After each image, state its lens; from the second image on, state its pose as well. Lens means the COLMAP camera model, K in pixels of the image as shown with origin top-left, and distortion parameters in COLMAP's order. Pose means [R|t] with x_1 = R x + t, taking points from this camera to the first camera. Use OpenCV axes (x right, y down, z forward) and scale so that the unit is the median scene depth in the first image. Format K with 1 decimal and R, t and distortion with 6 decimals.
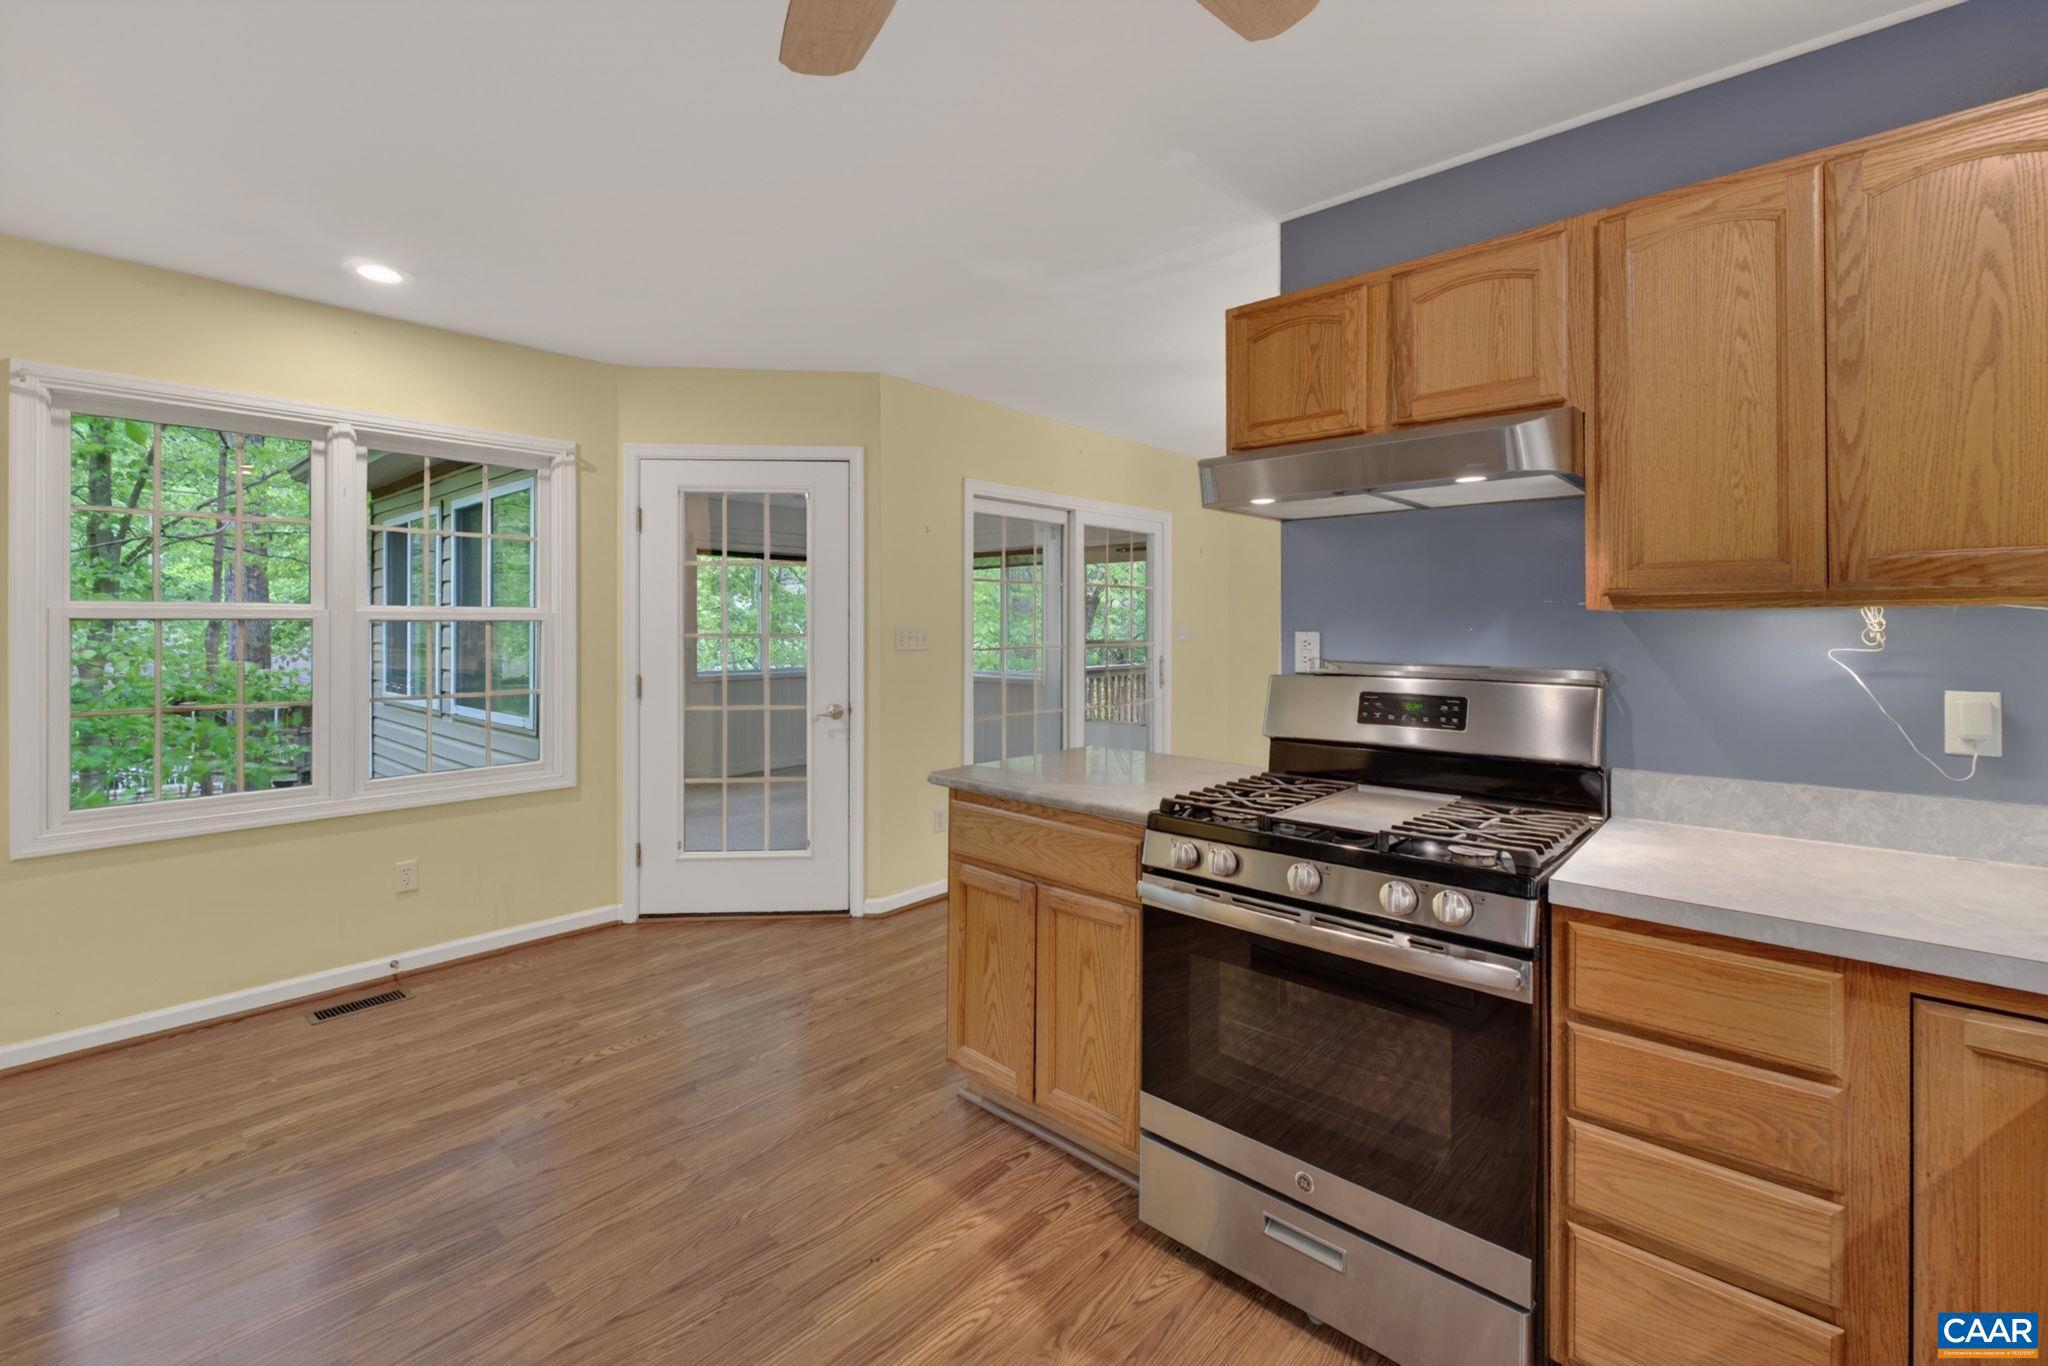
lens RADIAL K [[868.3, 0, 1024.7], [0, 868.3, 619.2], [0, 0, 1]] dist [-0.000225, -0.000908]
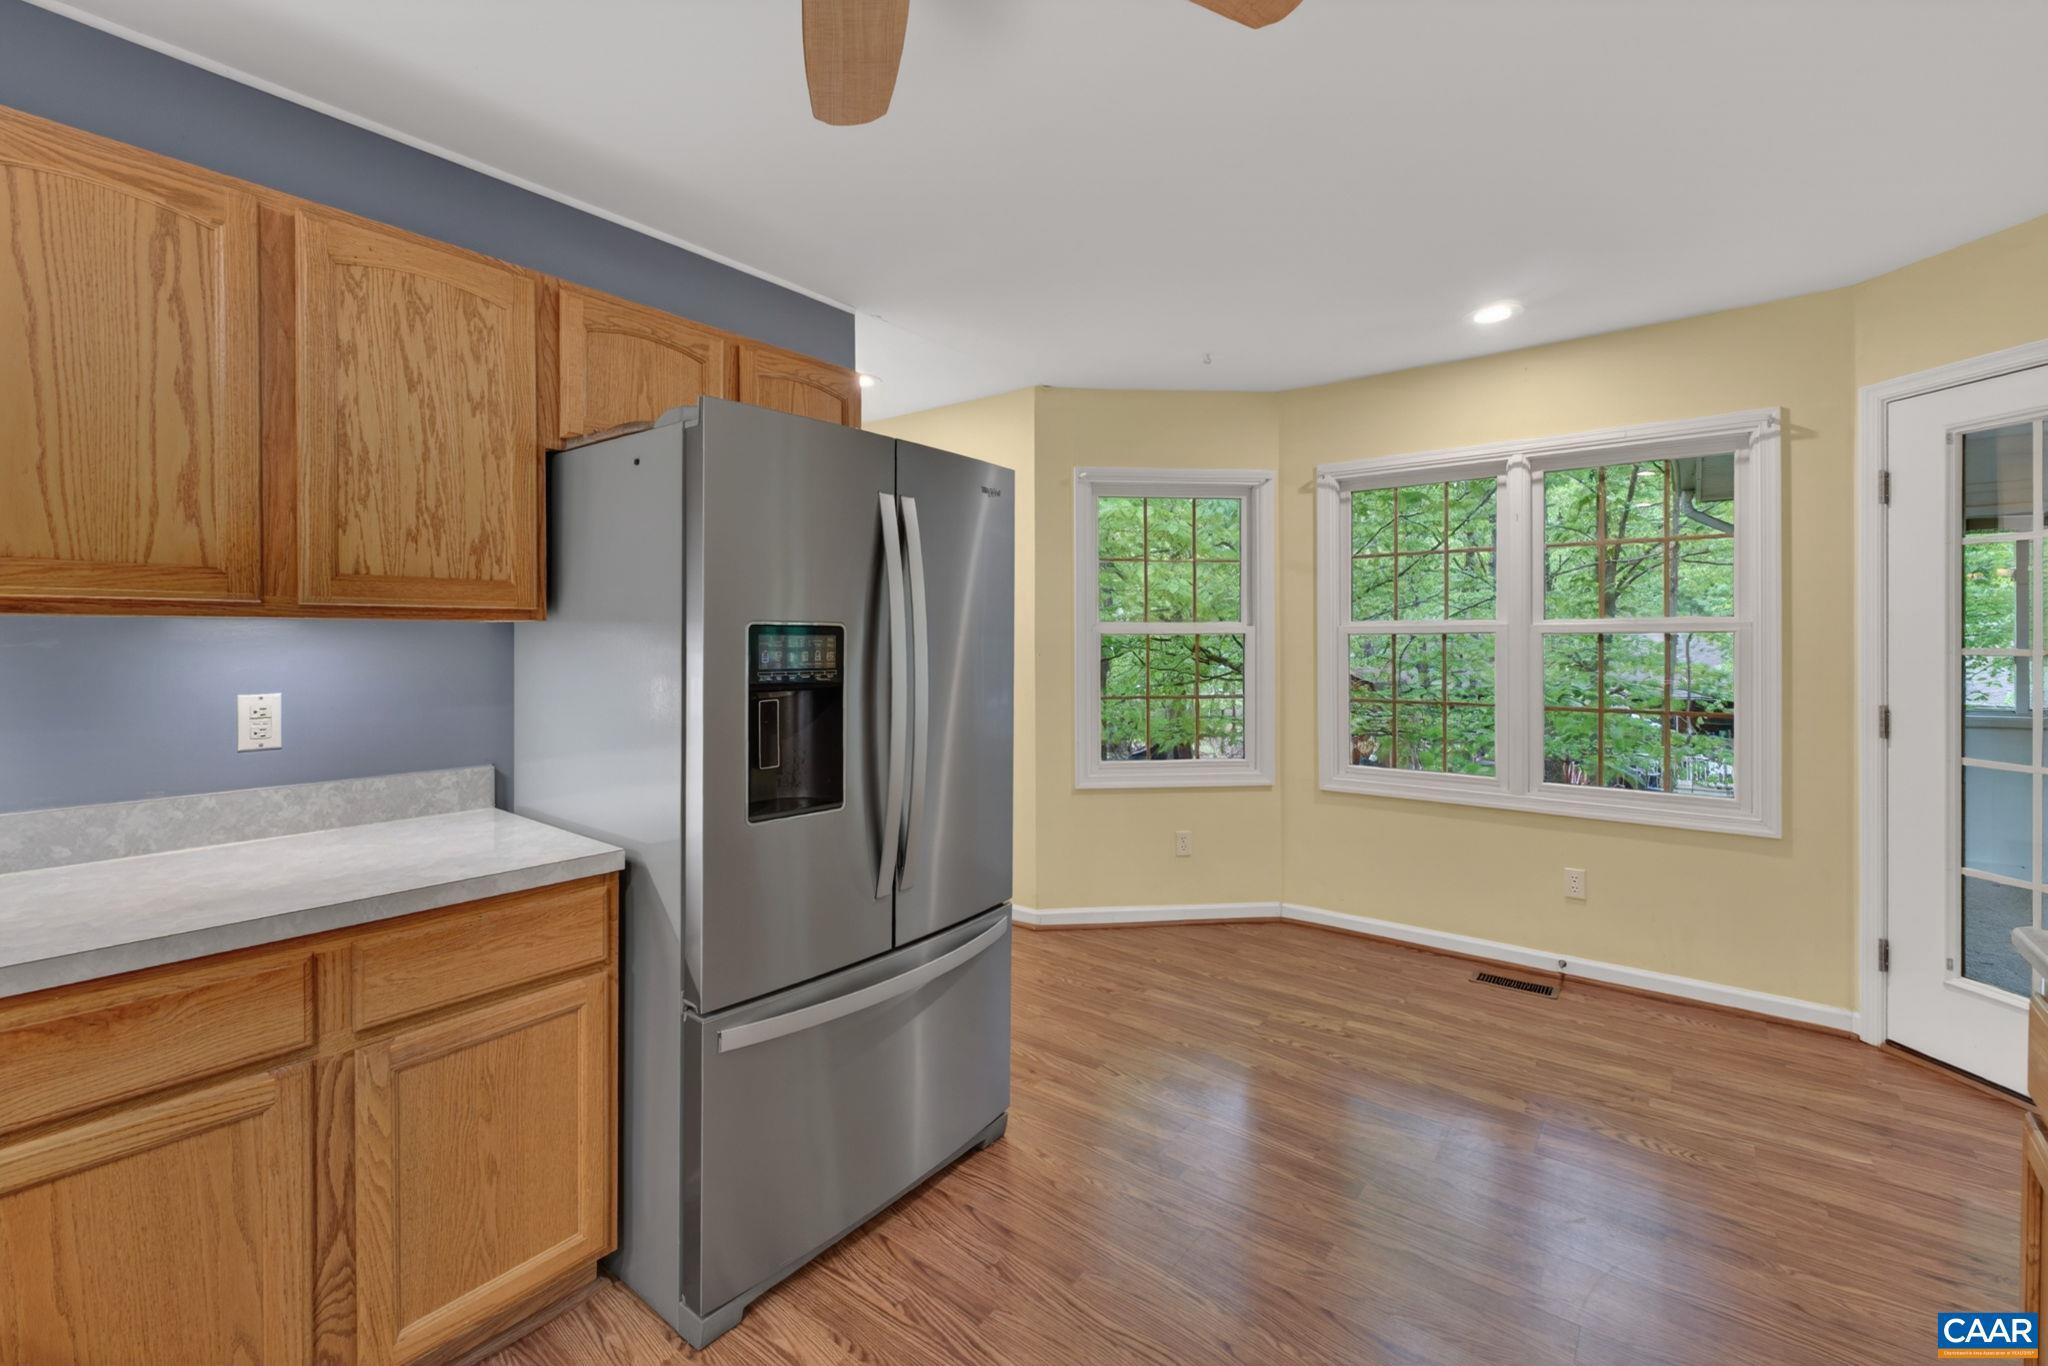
lens RADIAL K [[868.3, 0, 1026.9], [0, 868.3, 639.9], [0, 0, 1]] dist [-0.000225, -0.000908]
pose [[0.065579, -0.000831, -0.997847, 0.259231], [0.010937, 0.999940, -0.000114, 0.003087], [0.997787, -0.010906, 0.065584, 0.285977]]
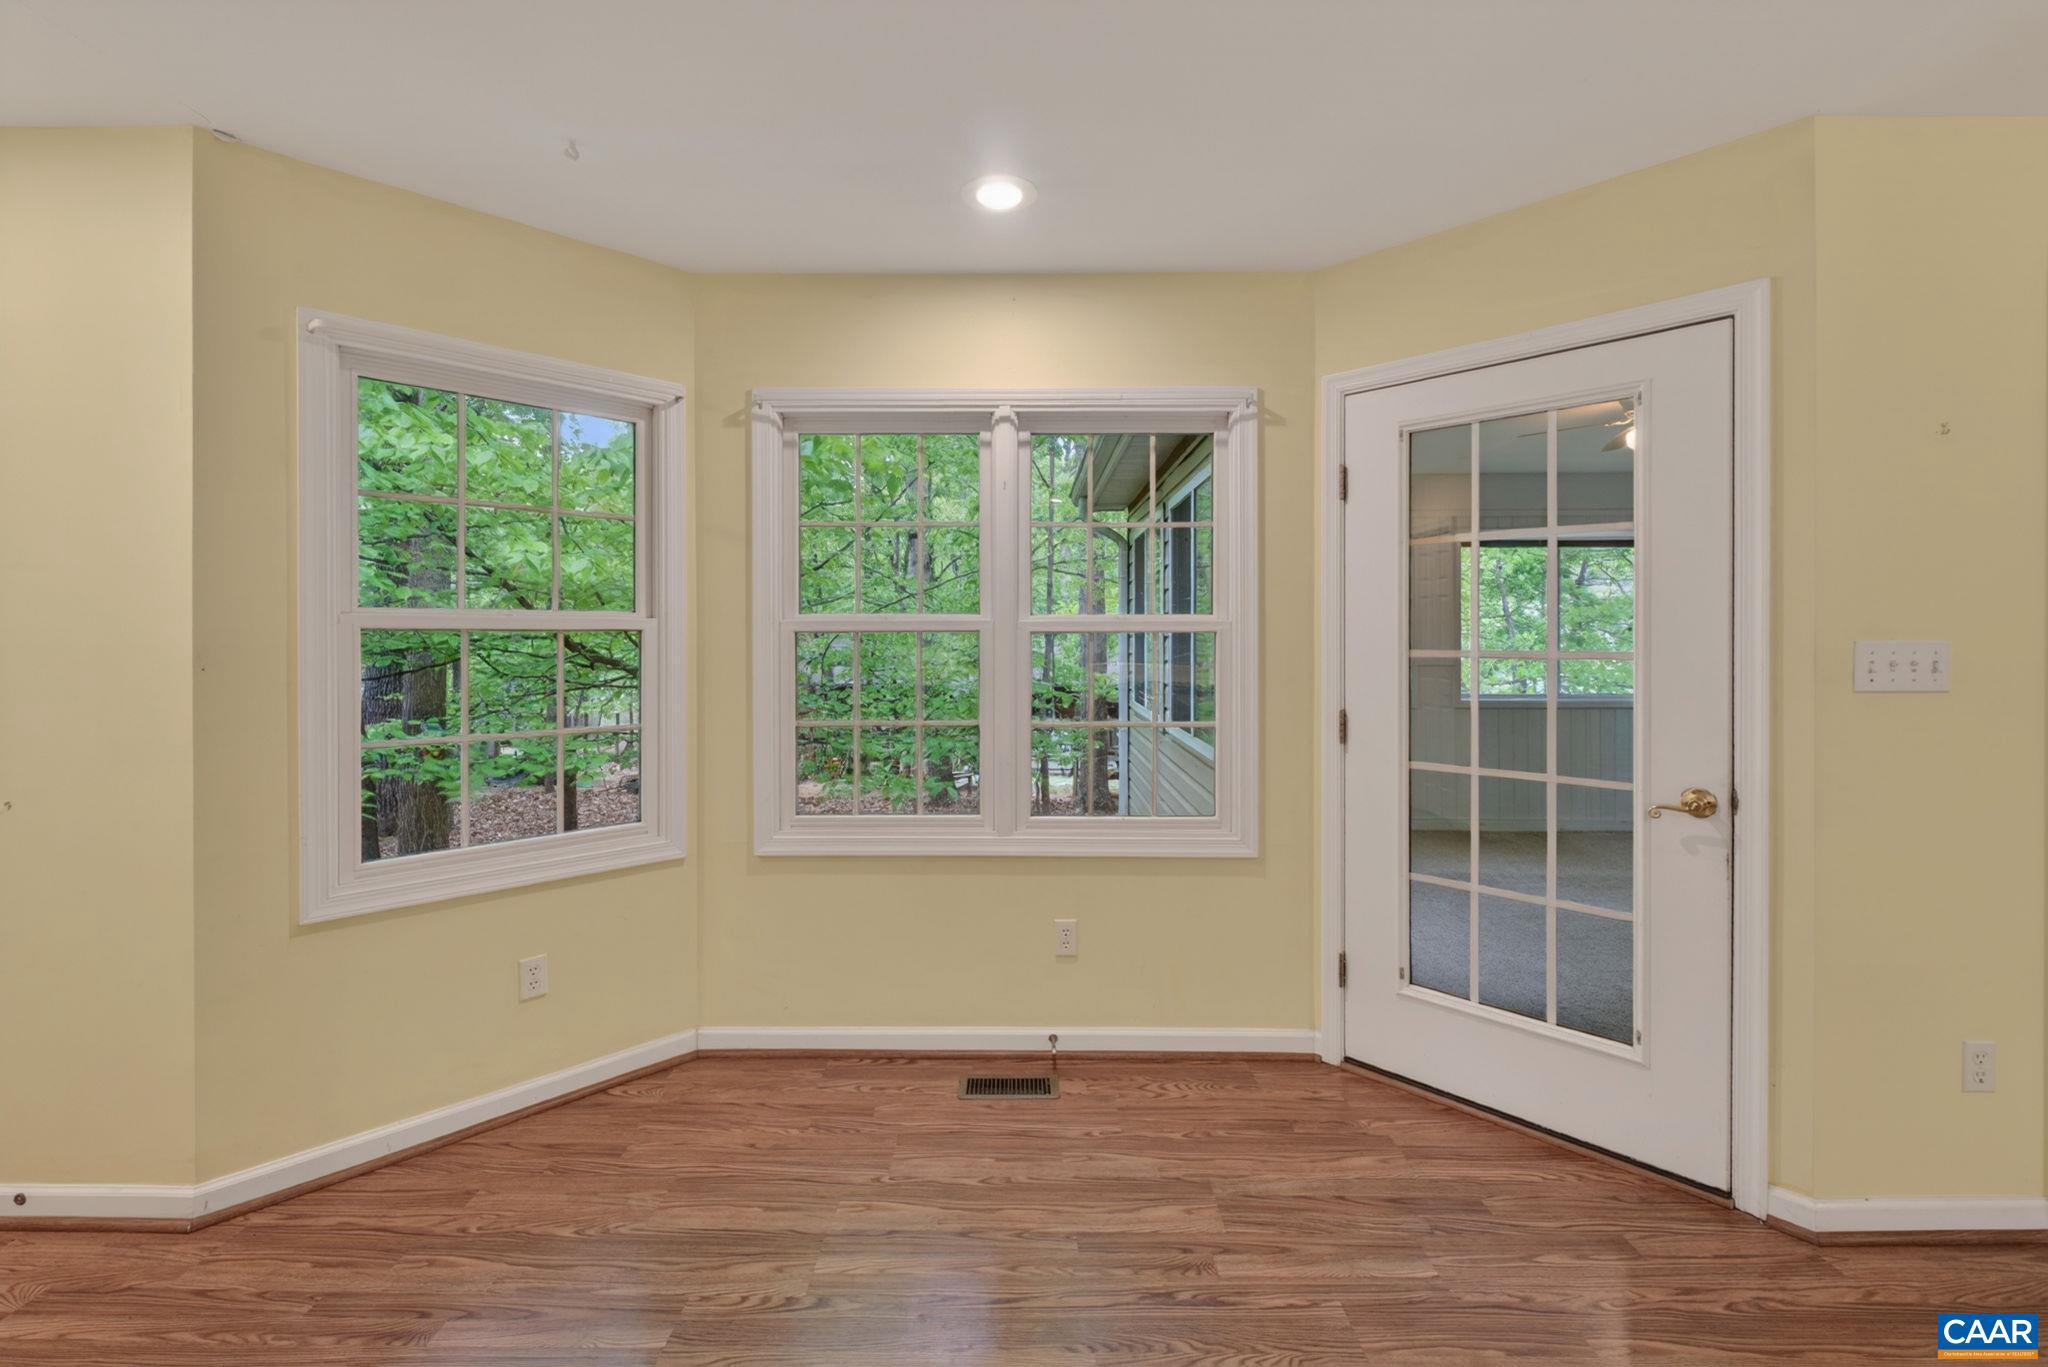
lens RADIAL K [[868.3, 0, 1015.6], [0, 868.3, 638.9], [0, 0, 1]] dist [-0.000225, -0.000908]
pose [[0.656774, 0.003050, -0.754082, -0.110815], [0.006234, 0.999936, 0.009473, 0.000202], [0.754062, -0.010923, 0.656713, 0.407081]]
